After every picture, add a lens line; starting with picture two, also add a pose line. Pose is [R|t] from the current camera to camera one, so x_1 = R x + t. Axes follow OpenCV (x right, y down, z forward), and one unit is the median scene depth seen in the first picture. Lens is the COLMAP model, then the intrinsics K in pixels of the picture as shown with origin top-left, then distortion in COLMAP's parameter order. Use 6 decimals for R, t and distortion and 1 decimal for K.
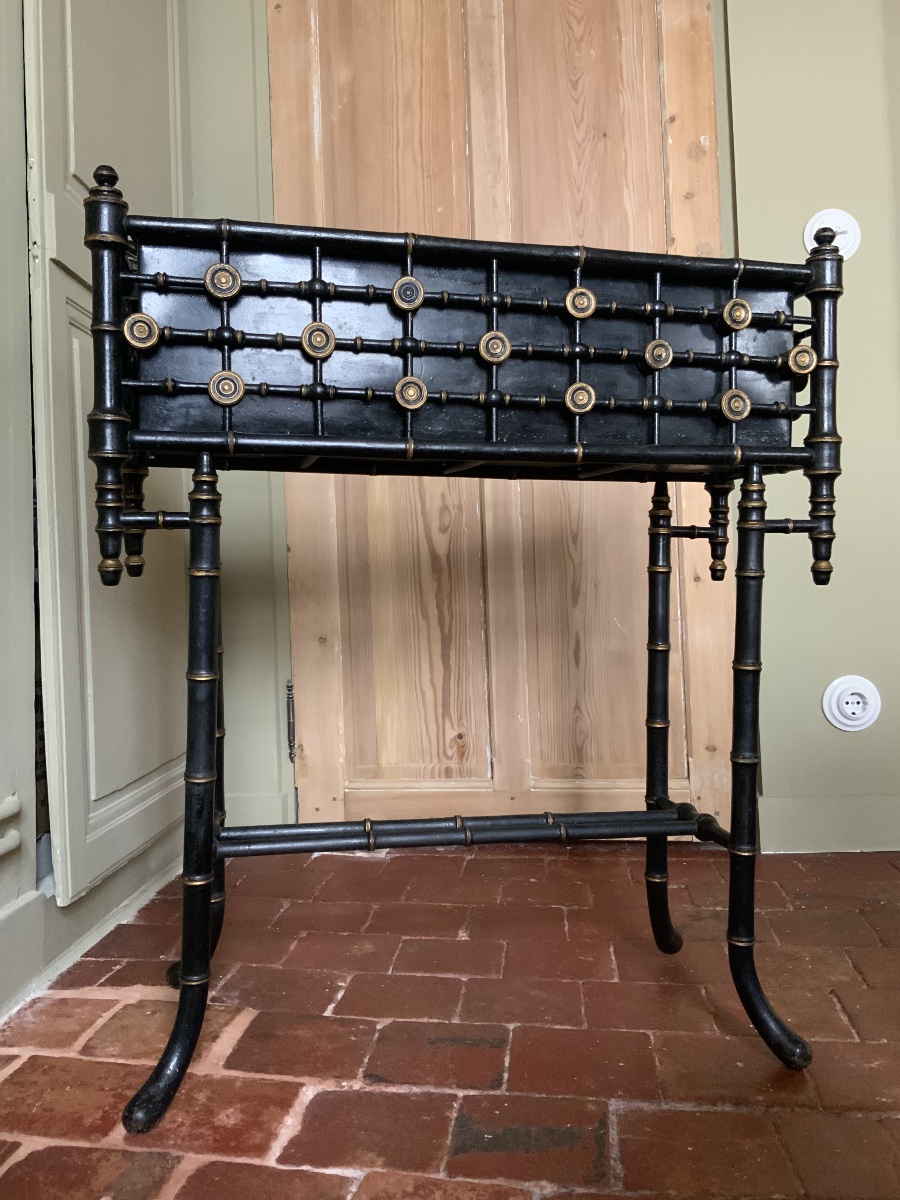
lens RADIAL K [[1000.3, 0, 450.0], [0, 1000.3, 600.0], [0, 0, 1]] dist [0.085572, -0.157599]
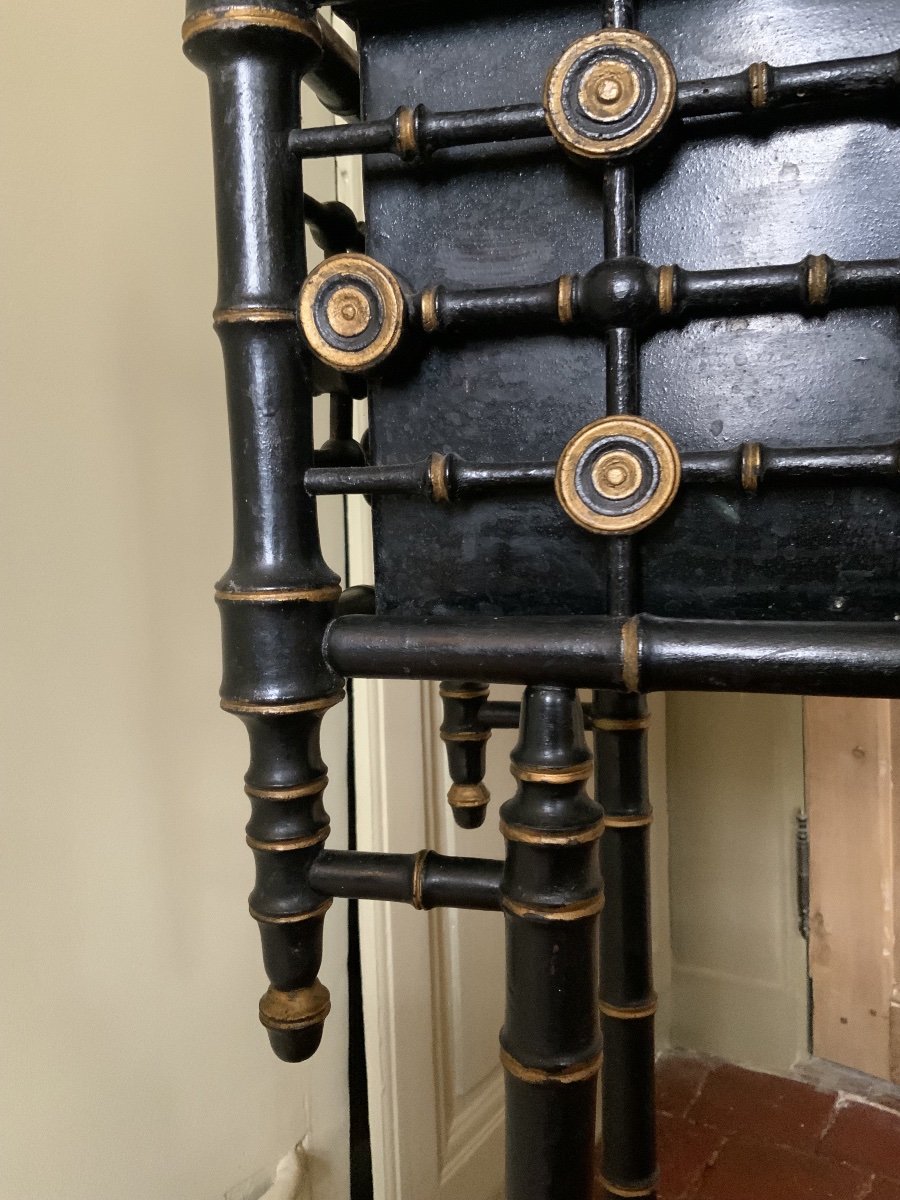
lens RADIAL K [[990.6, 0, 443.7], [0, 990.6, 604.8], [0, 0, 1]] dist [0.076224, -0.138296]
pose [[0.878660, 0.030274, -0.476487, -0.103627], [0.003406, 0.997565, 0.069661, -0.156330], [0.477435, -0.062831, 0.876418, 0.583482]]
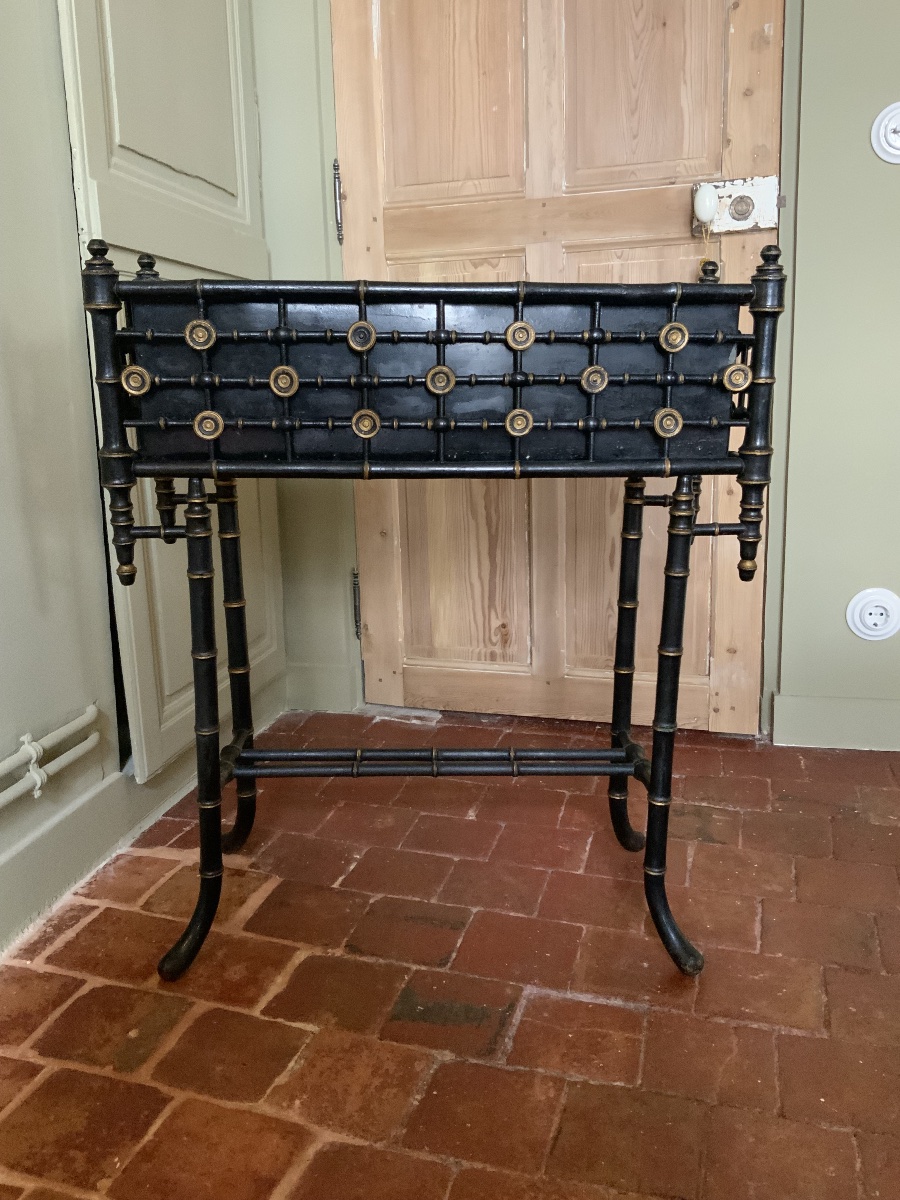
lens RADIAL K [[1000.3, 0, 450.0], [0, 1000.3, 600.0], [0, 0, 1]] dist [0.085572, -0.157599]
pose [[0.986327, 0.042273, -0.159288, 0.208298], [-0.006682, 0.976005, 0.217644, -0.217684], [0.164666, -0.213604, 0.962943, -0.116076]]
